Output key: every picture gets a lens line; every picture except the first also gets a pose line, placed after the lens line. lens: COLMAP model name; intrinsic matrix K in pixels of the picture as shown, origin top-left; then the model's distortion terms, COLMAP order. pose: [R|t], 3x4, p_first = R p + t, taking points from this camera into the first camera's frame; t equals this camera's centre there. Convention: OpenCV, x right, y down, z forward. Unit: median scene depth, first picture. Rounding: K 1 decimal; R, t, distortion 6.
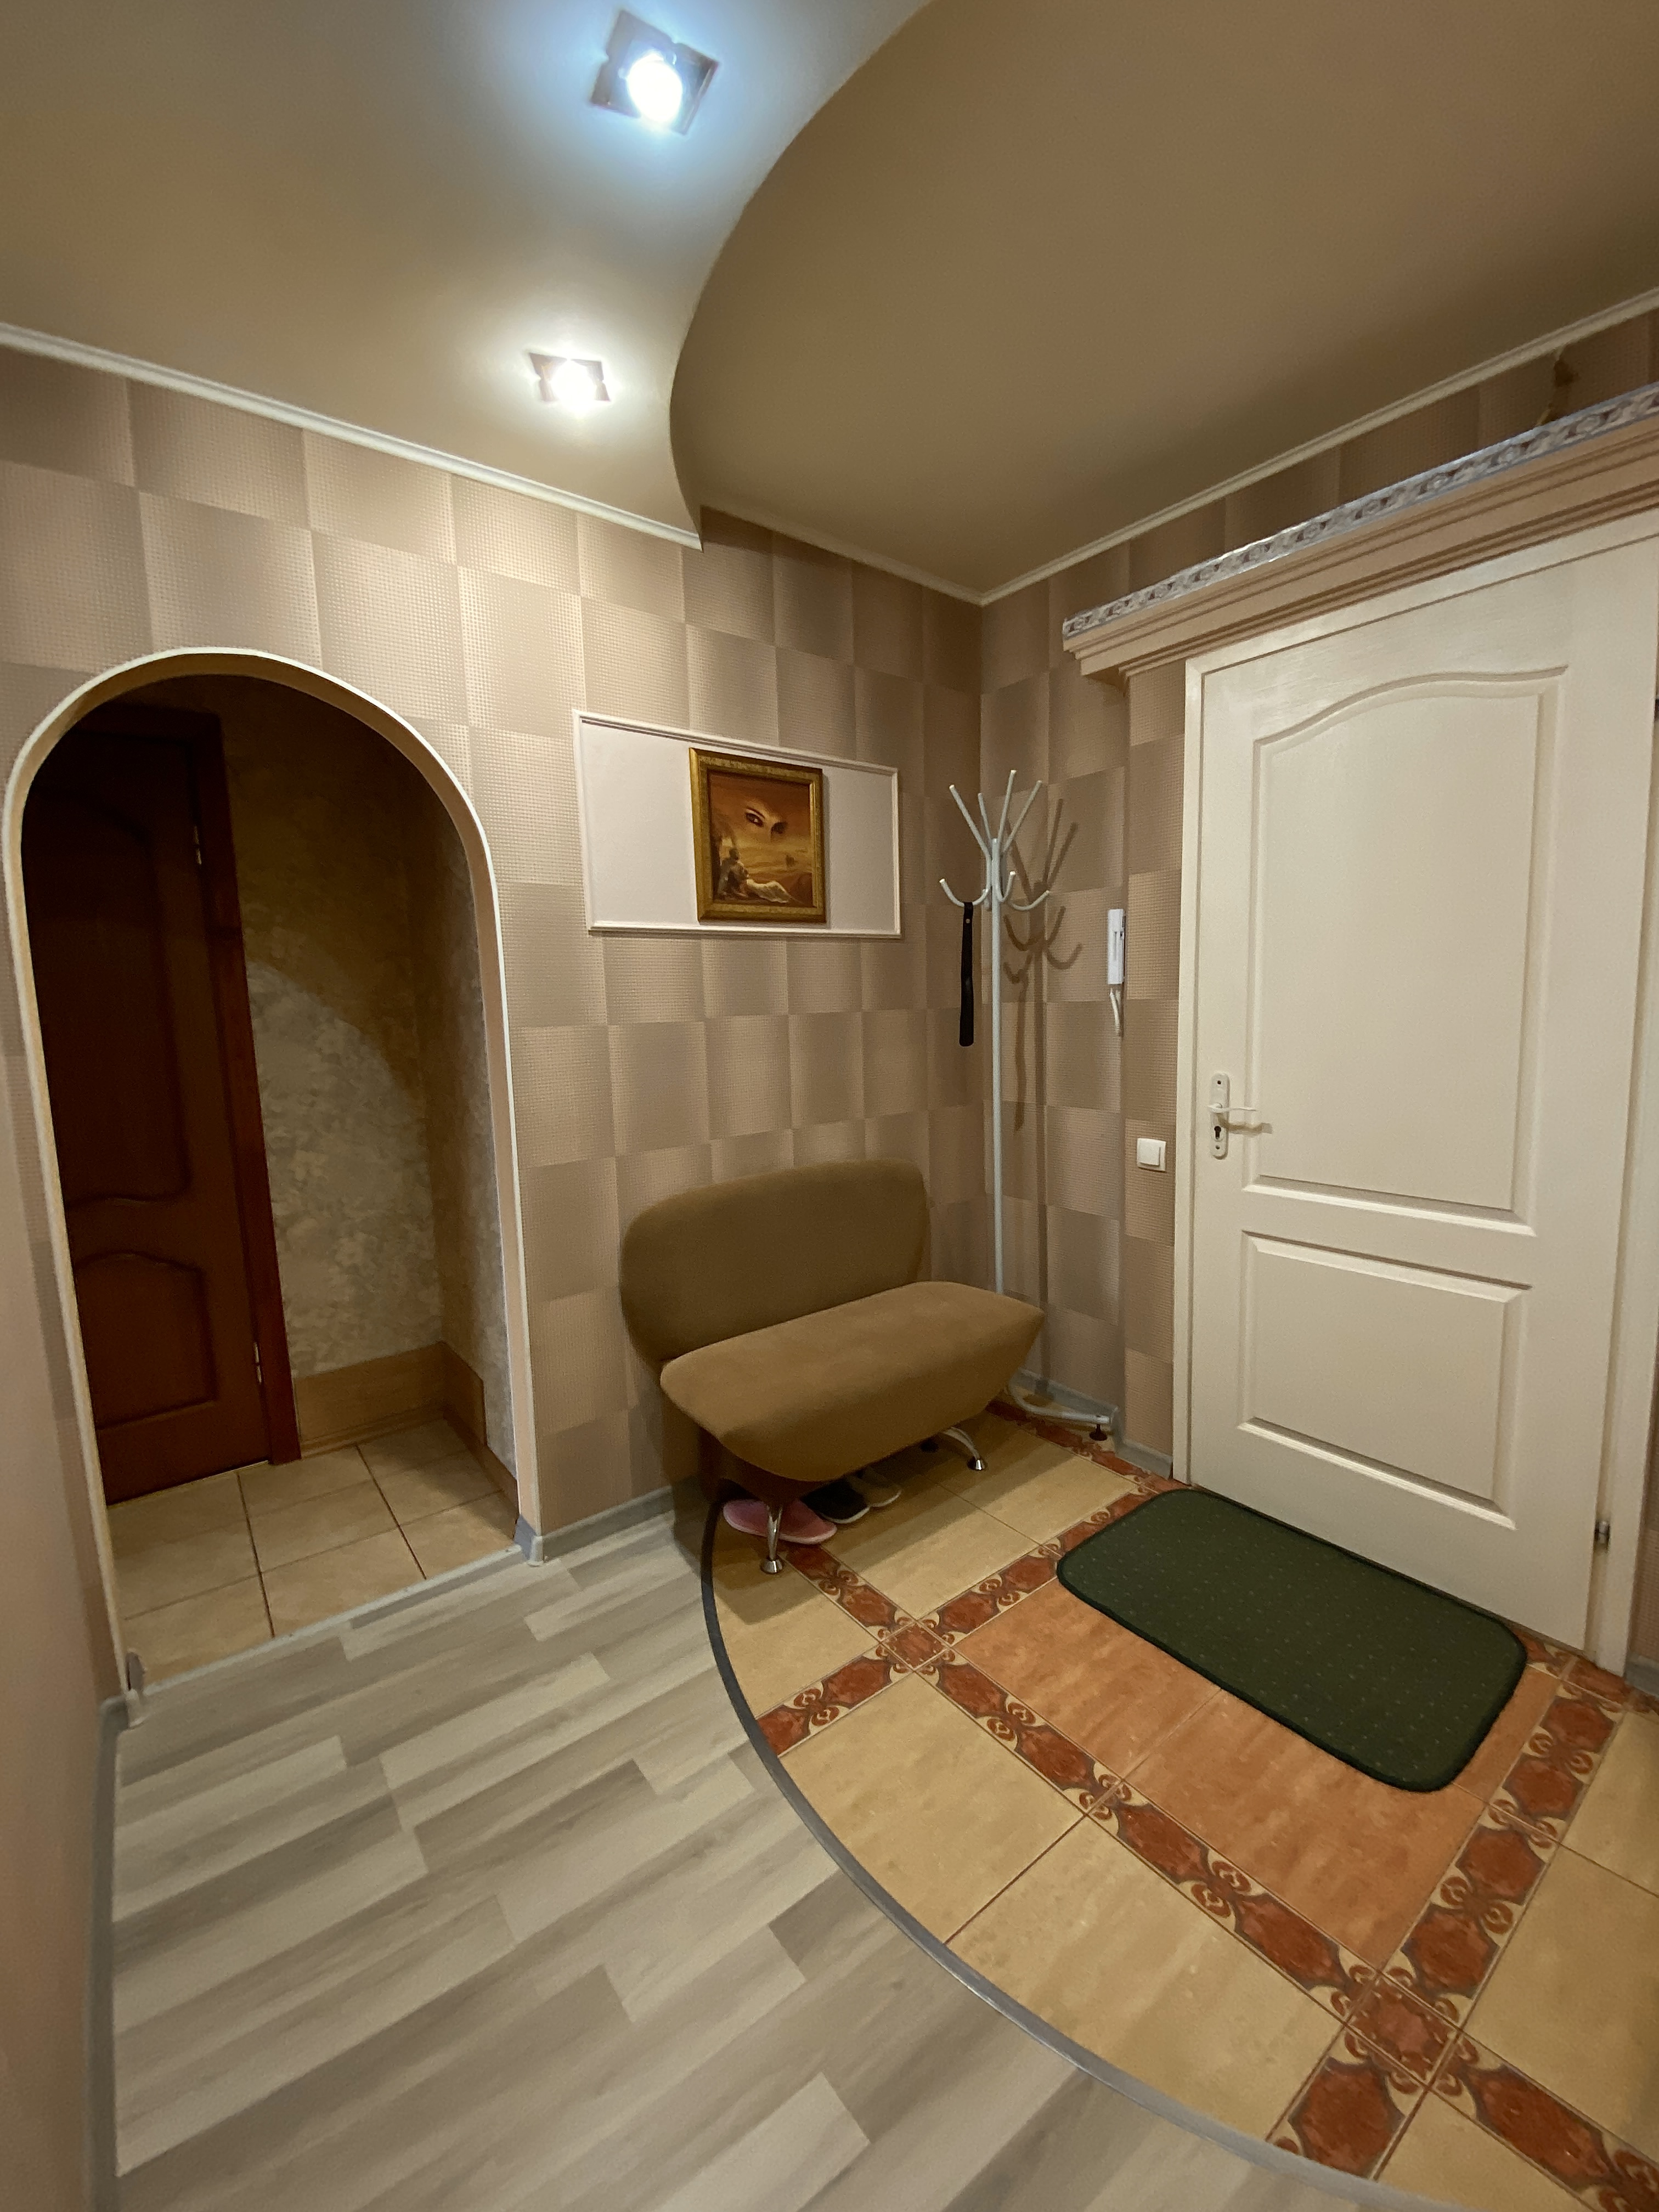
lens RADIAL K [[892.3, 0, 838.0], [0, 892.3, 1104.0], [0, 0, 1]] dist [0.001077, -0.013443]
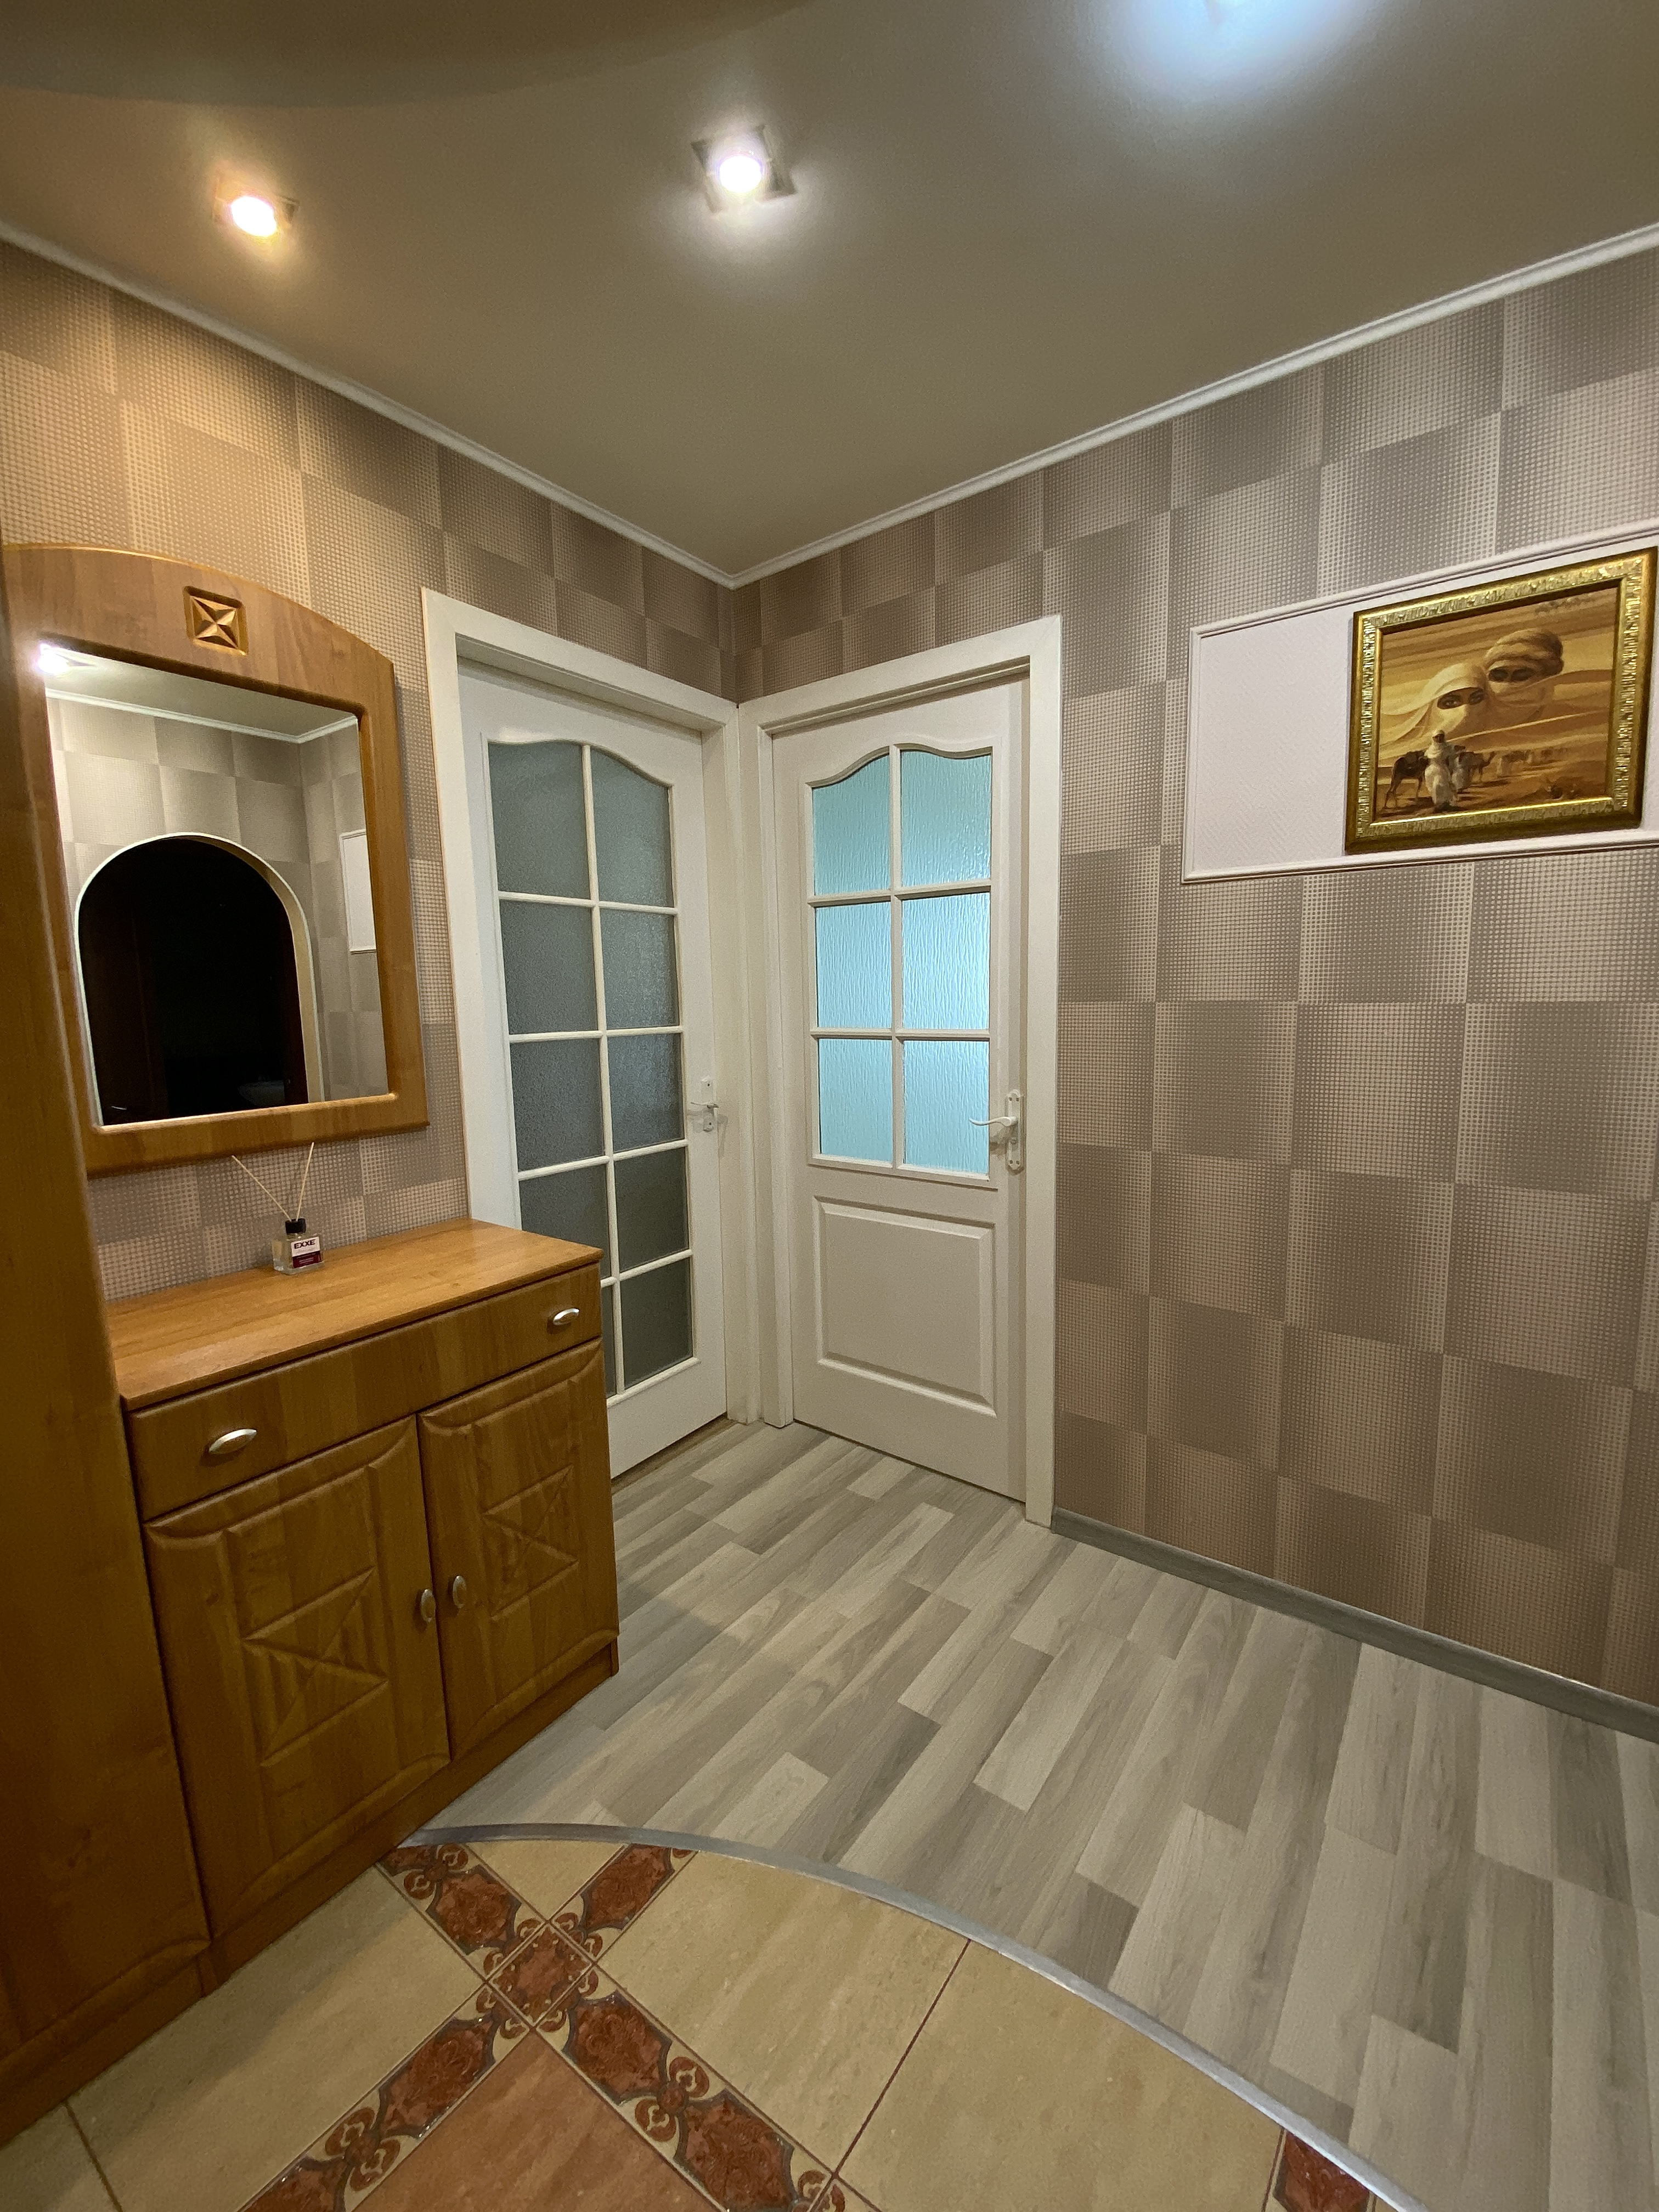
lens RADIAL K [[892.3, 0, 838.0], [0, 892.3, 1104.0], [0, 0, 1]] dist [0.001077, -0.013443]
pose [[-0.958440, 0.087847, -0.271433, 0.369404], [0.014284, 0.964996, 0.261876, -0.179236], [0.284937, 0.247115, -0.926145, 1.355027]]
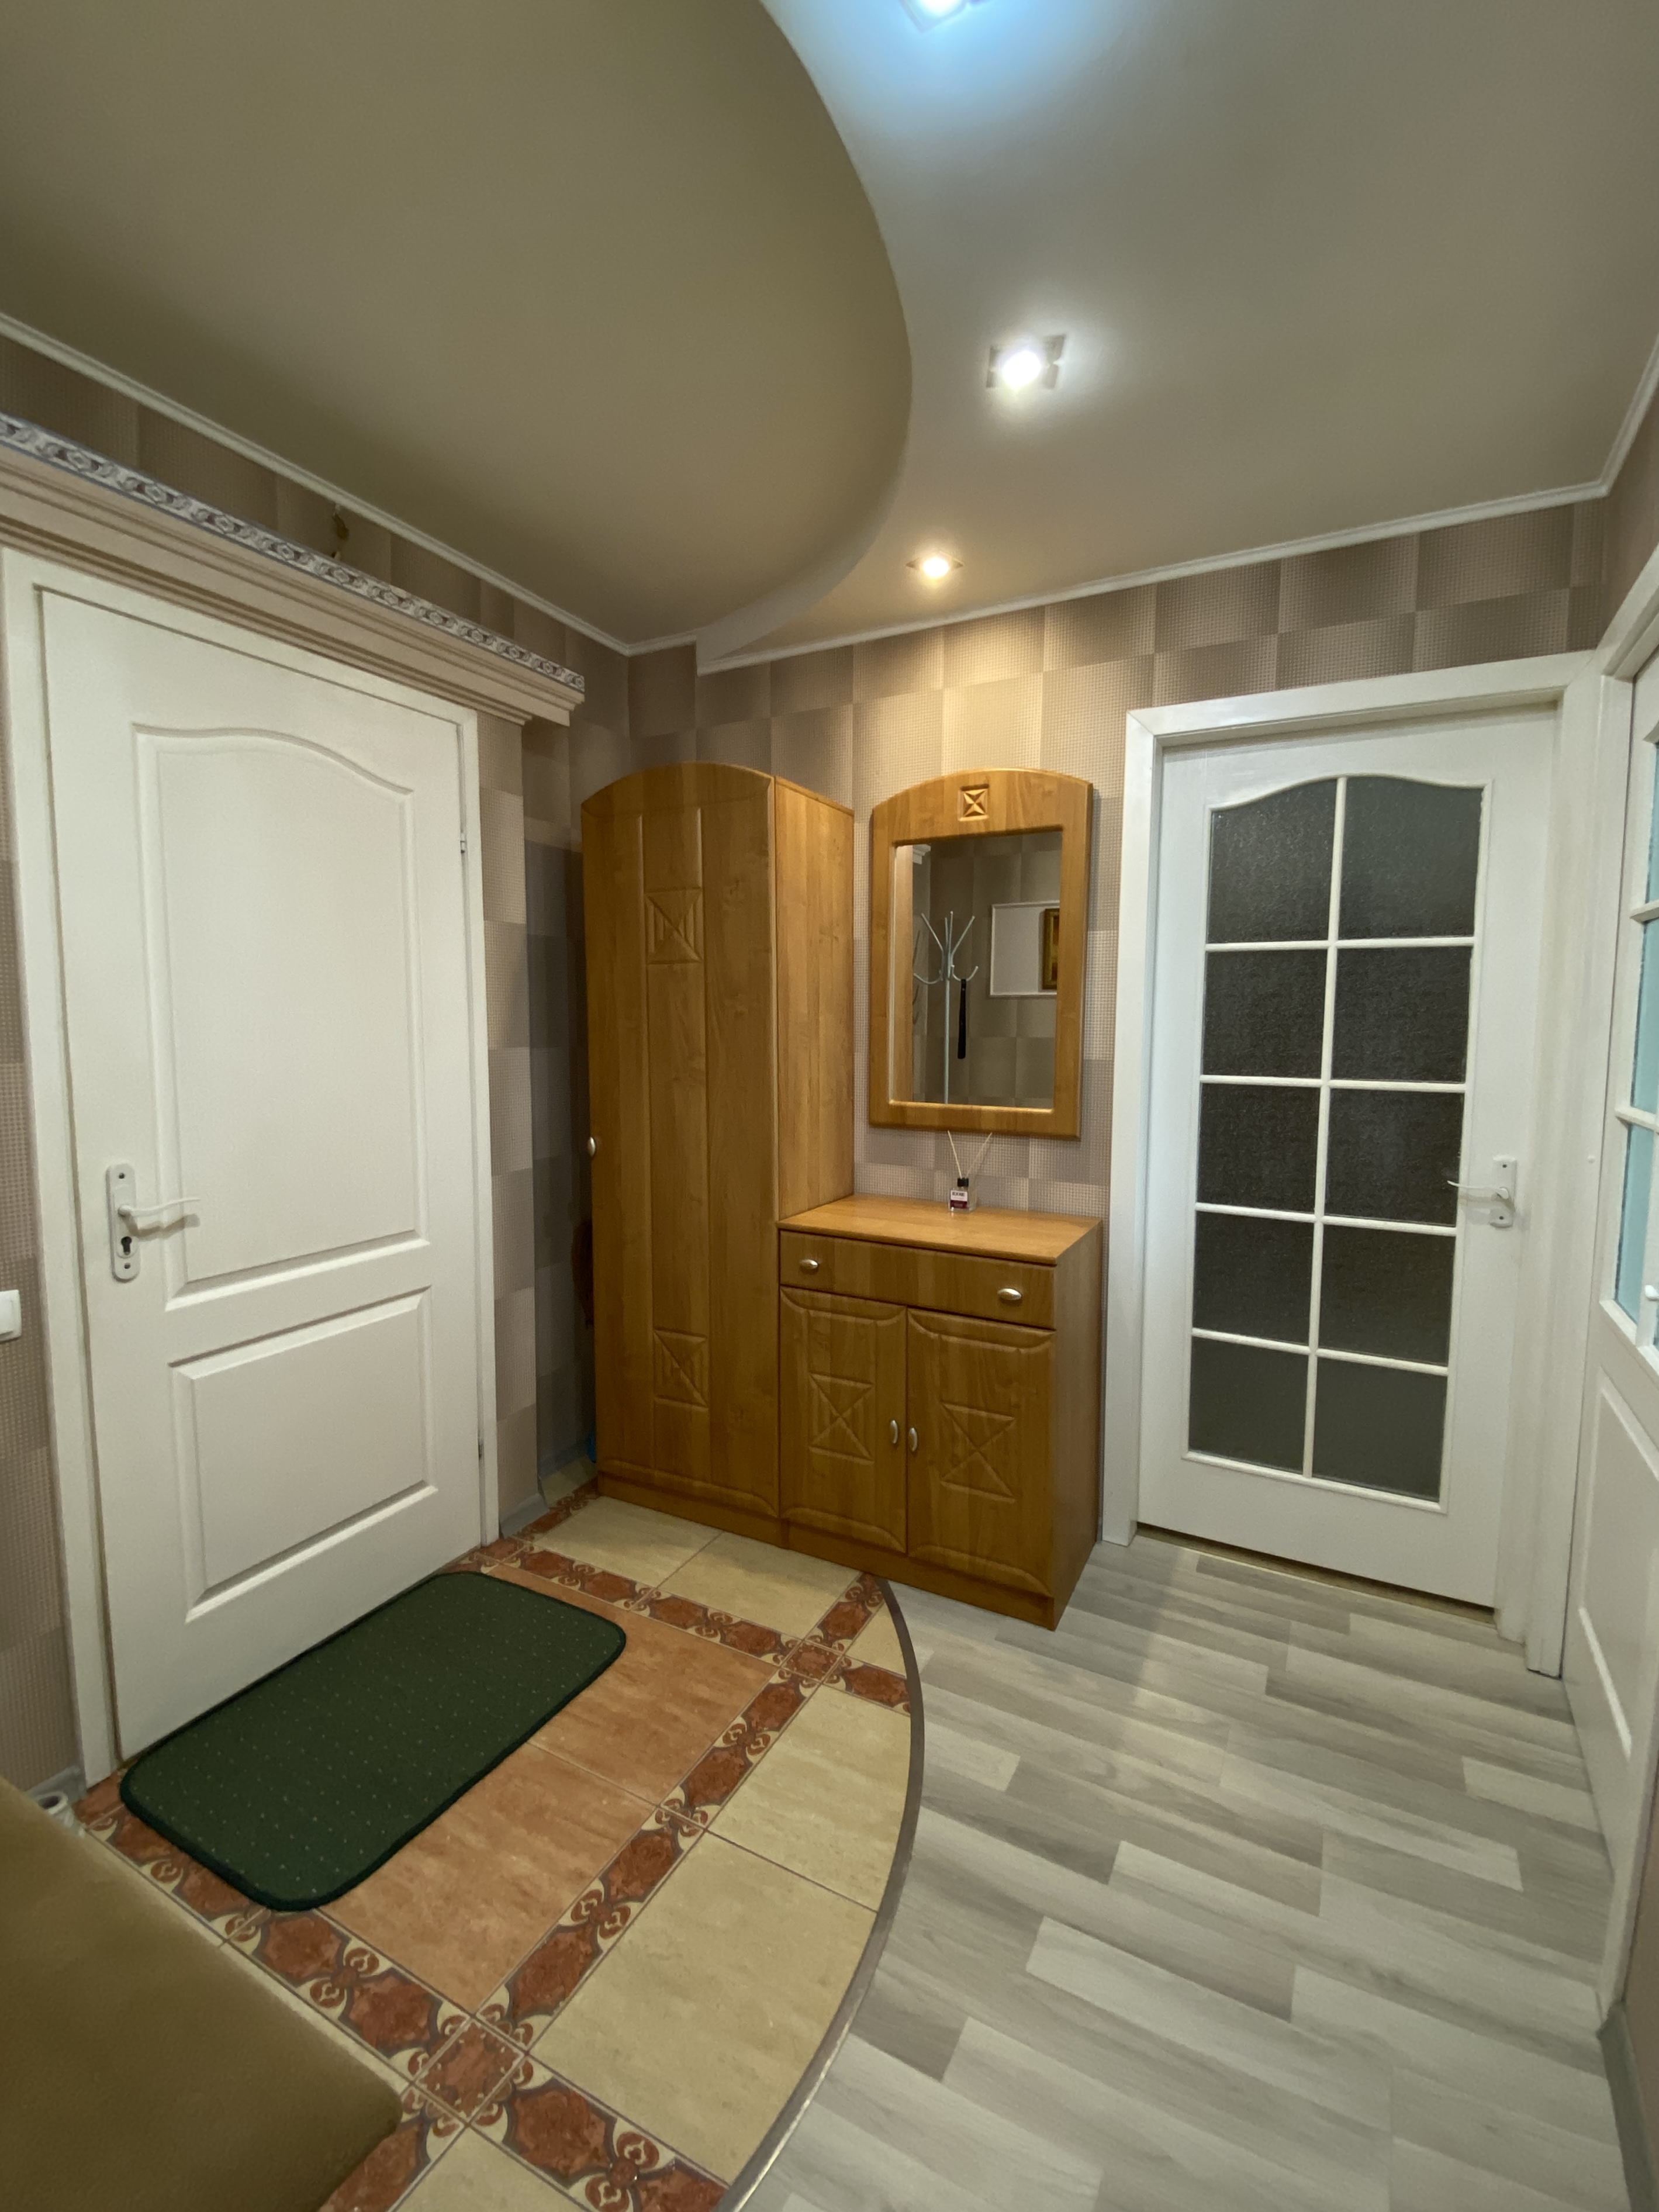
lens RADIAL K [[948.2, 0, 829.5], [0, 948.2, 1106.0], [0, 0, 1]] dist [0.012051, -0.018726]
pose [[-0.404499, -0.055685, 0.912842, -0.713238], [0.123716, 0.985638, 0.114947, -0.139313], [-0.906132, 0.159429, -0.391800, 1.113616]]
